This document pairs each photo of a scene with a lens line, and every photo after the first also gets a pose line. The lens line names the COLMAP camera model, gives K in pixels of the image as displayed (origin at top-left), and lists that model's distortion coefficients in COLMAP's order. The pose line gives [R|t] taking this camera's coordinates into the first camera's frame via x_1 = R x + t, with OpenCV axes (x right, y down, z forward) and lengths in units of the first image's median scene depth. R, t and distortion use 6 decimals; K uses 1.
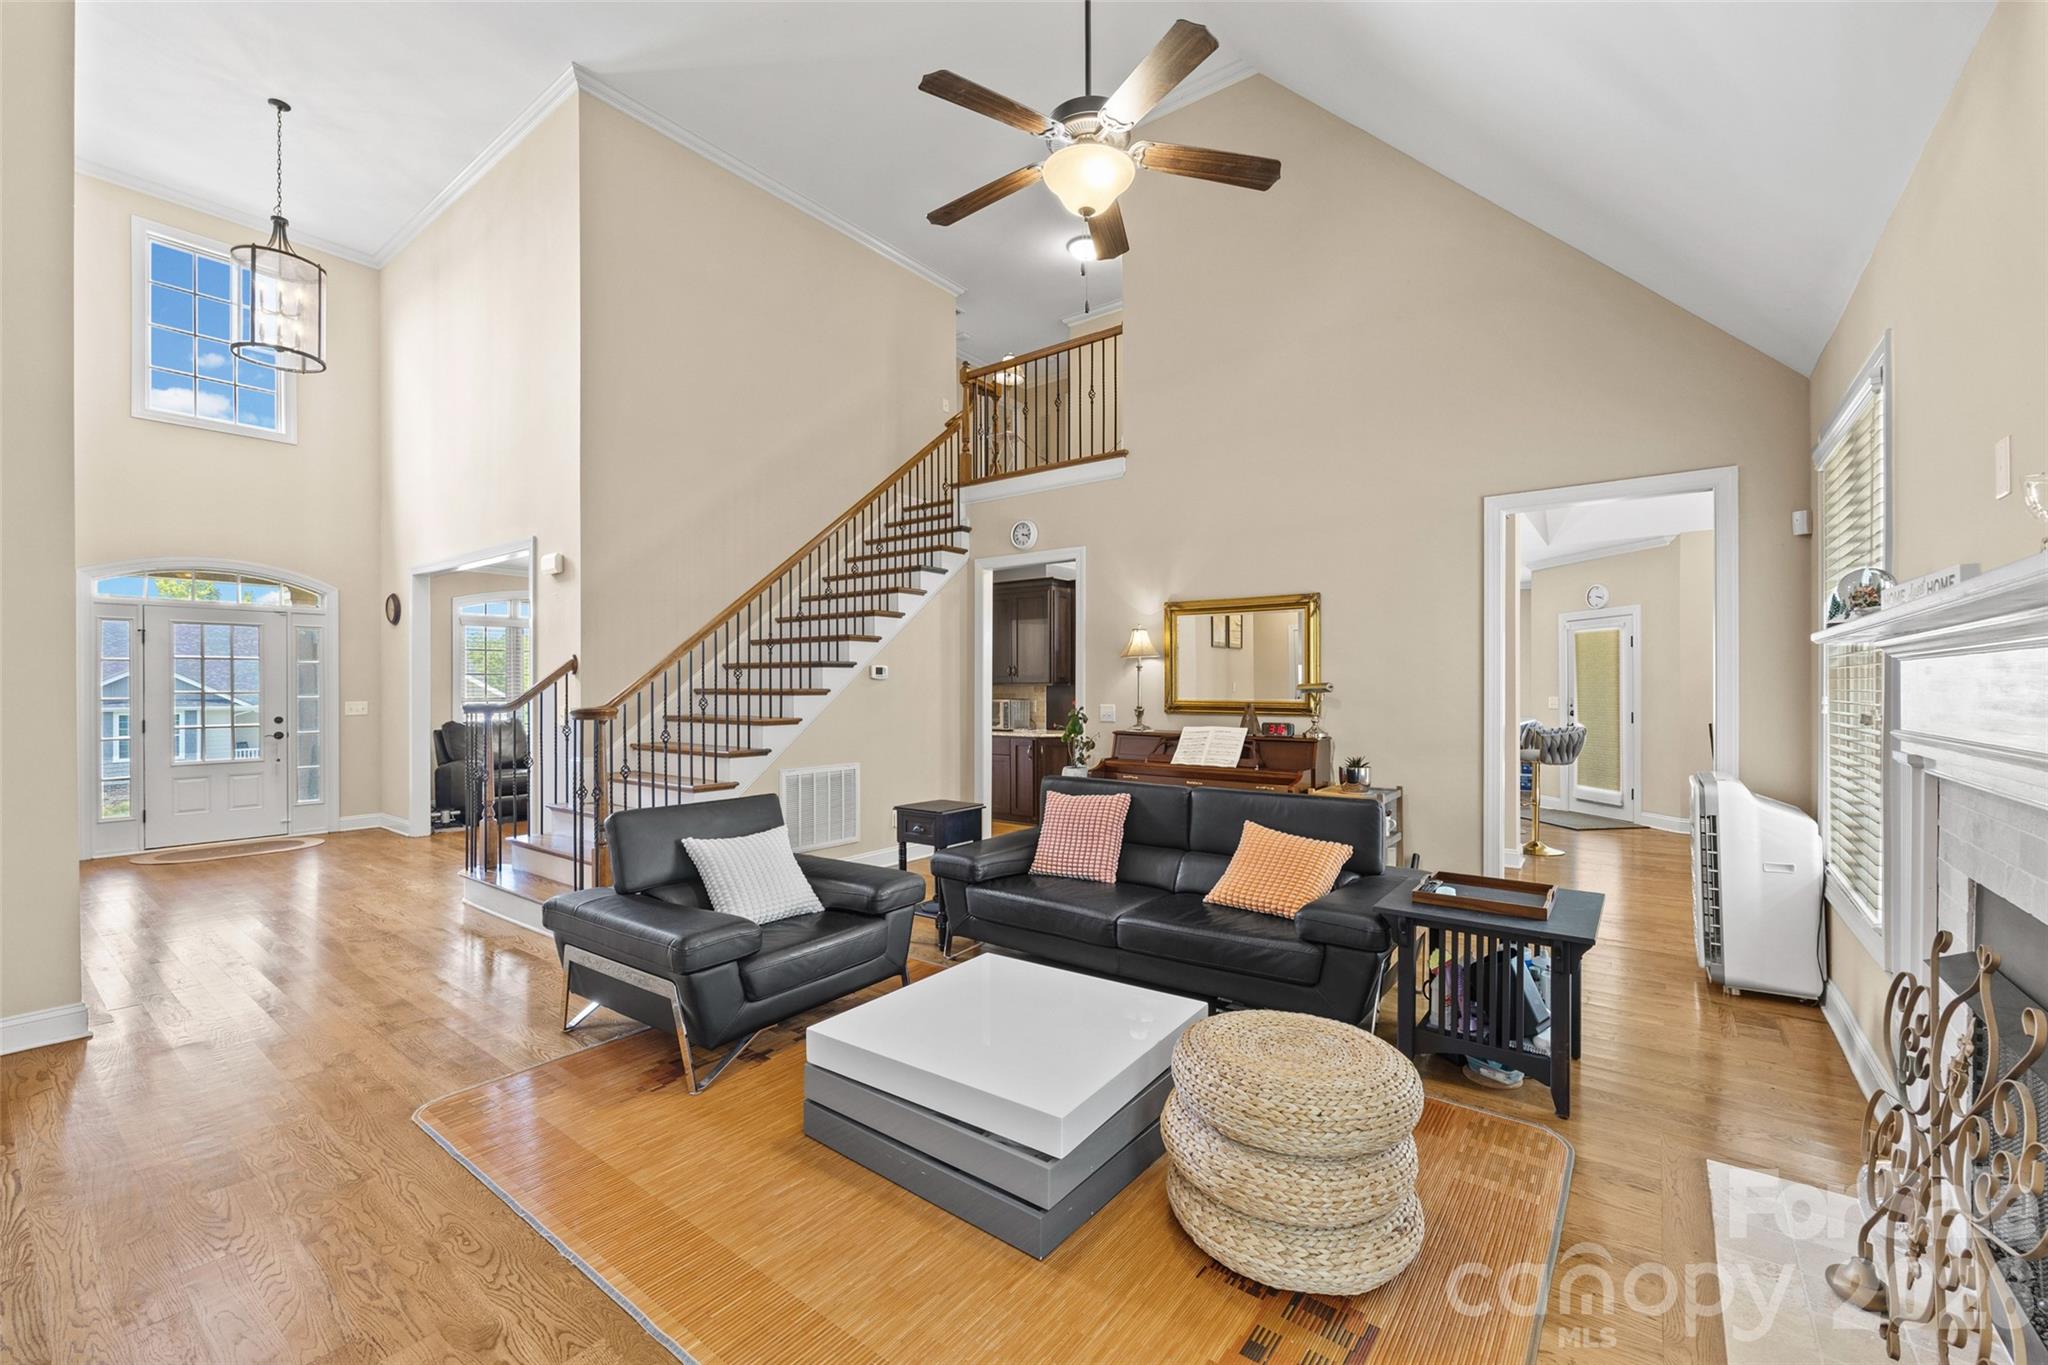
lens RADIAL K [[831.1, 0, 1030.1], [0, 831.1, 688.5], [0, 0, 1]] dist [-0.003736, -0.000064]
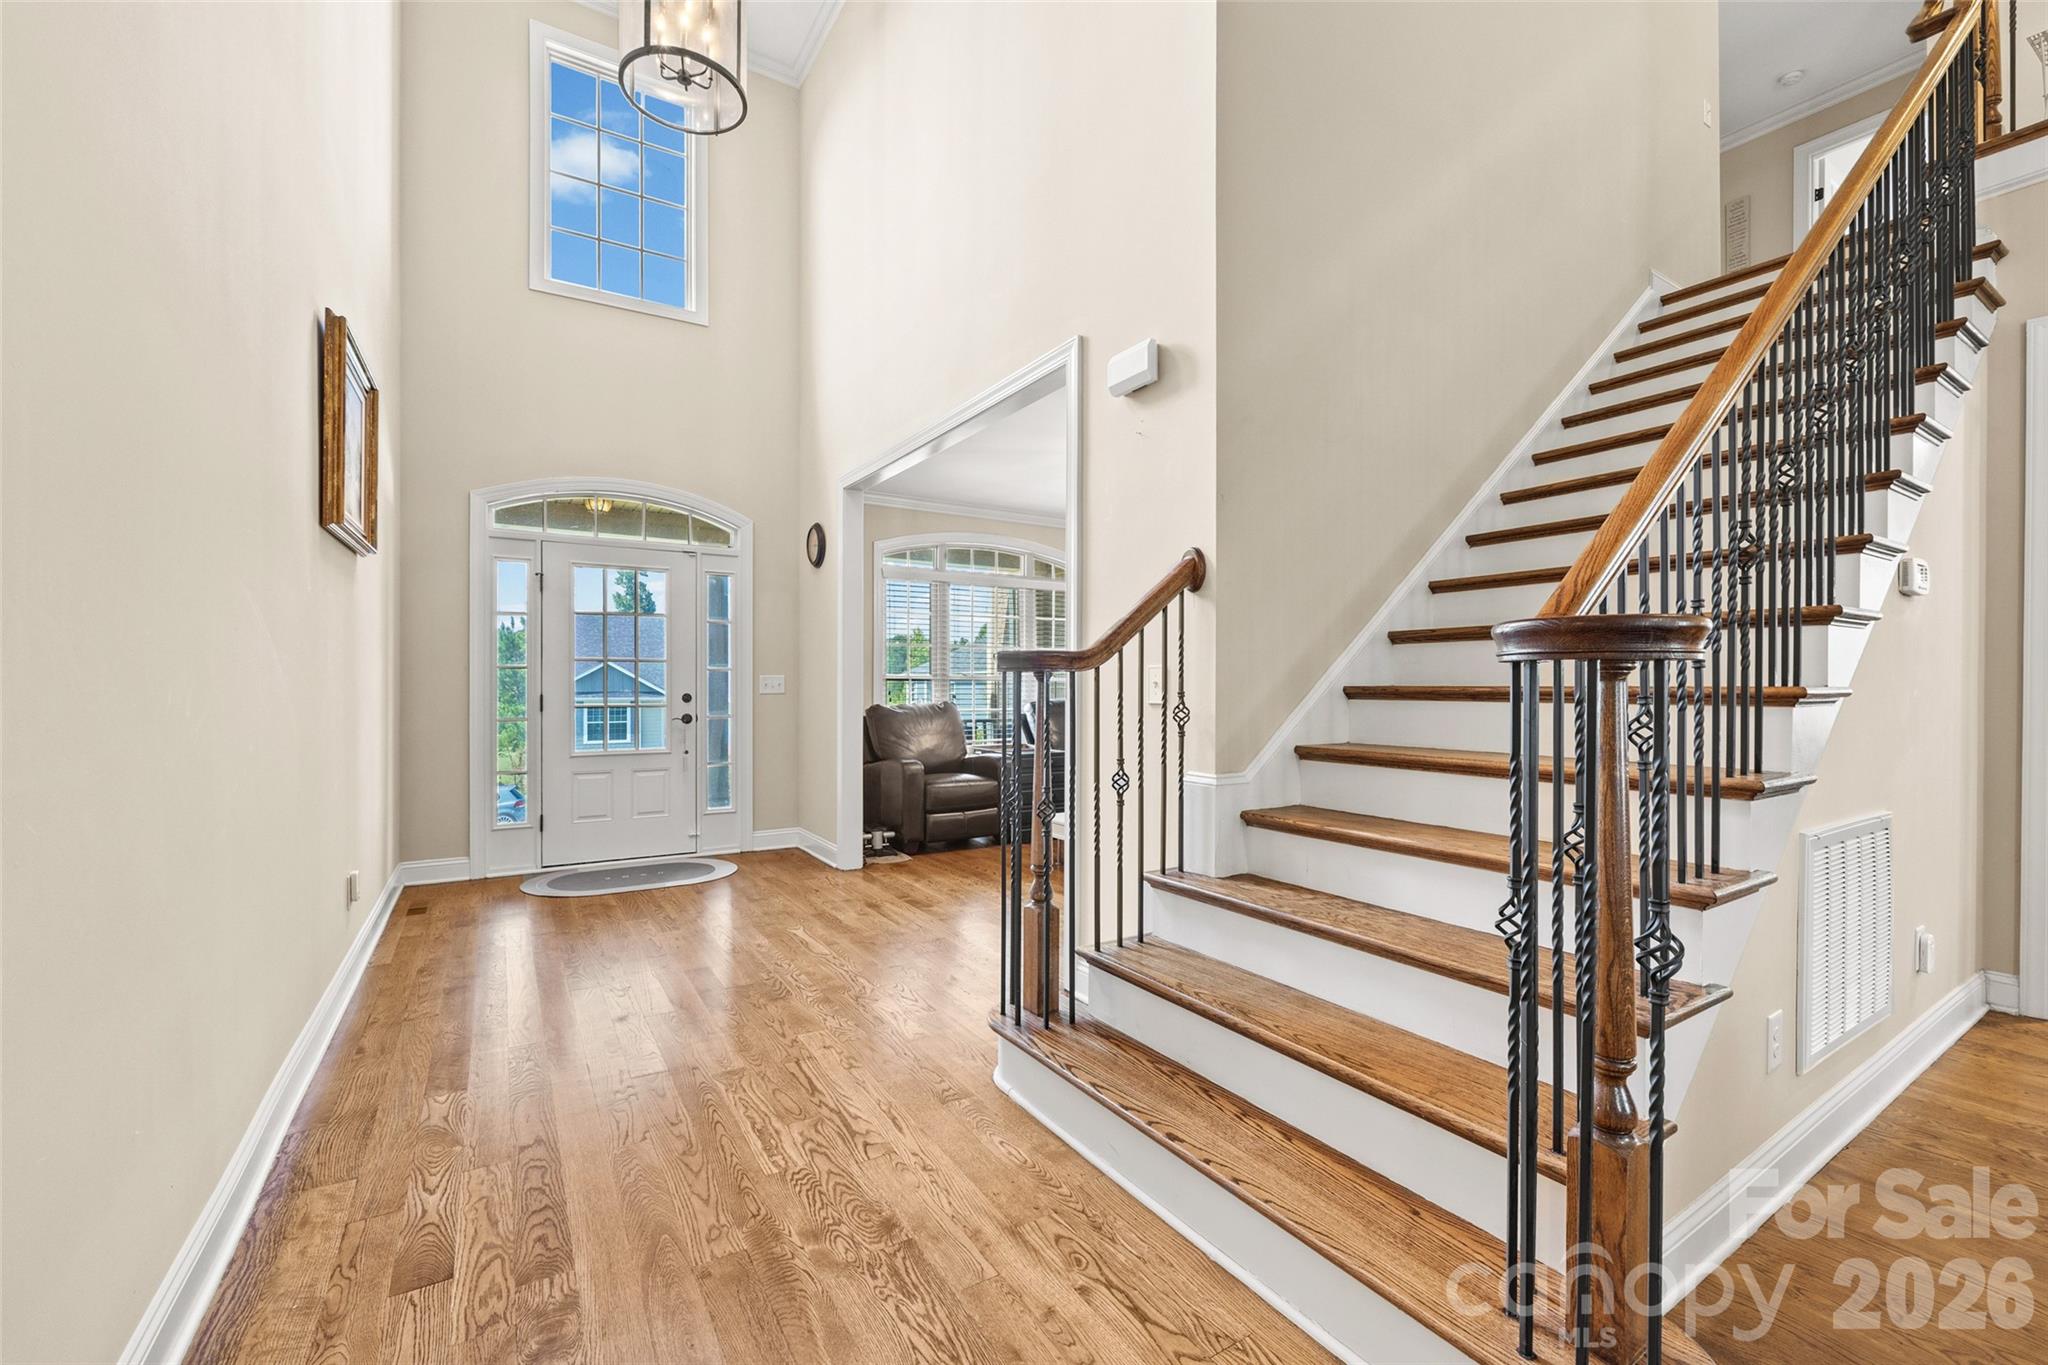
lens RADIAL K [[831.1, 0, 1026.4], [0, 831.1, 687.2], [0, 0, 1]] dist [-0.003736, -0.000064]
pose [[0.936823, 0.002914, -0.349791, -0.360217], [-0.003478, 0.999993, -0.000984, 0.027310], [0.349785, 0.002139, 0.936827, 0.407093]]
